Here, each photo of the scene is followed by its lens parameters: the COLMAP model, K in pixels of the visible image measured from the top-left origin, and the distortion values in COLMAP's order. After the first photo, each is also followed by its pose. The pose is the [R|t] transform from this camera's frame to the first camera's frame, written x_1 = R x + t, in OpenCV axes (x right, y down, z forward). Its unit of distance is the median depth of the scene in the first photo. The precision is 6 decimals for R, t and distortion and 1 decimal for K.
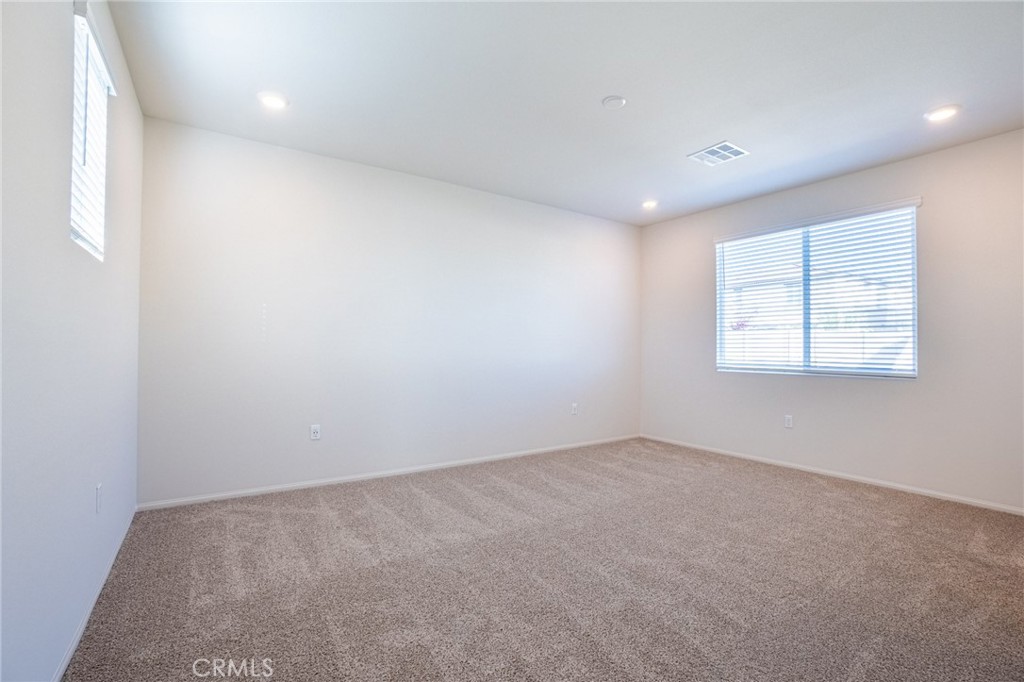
lens RADIAL K [[461.3, 0, 512.0], [0, 461.3, 341.0], [0, 0, 1]] dist [-0.063852, 0.024513]
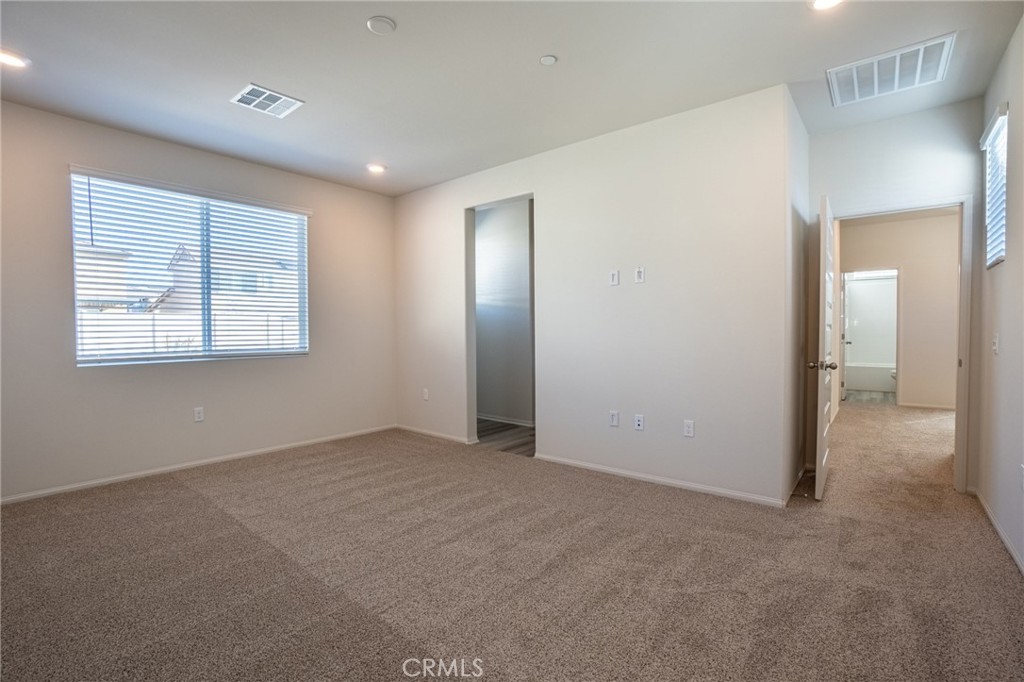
lens RADIAL K [[461.3, 0, 512.0], [0, 461.3, 341.0], [0, 0, 1]] dist [-0.063852, 0.024513]
pose [[-0.270056, -0.021415, 0.962606, -0.391539], [-0.000324, 0.999755, 0.022151, 0.015590], [-0.962845, 0.005670, -0.269997, 0.647948]]
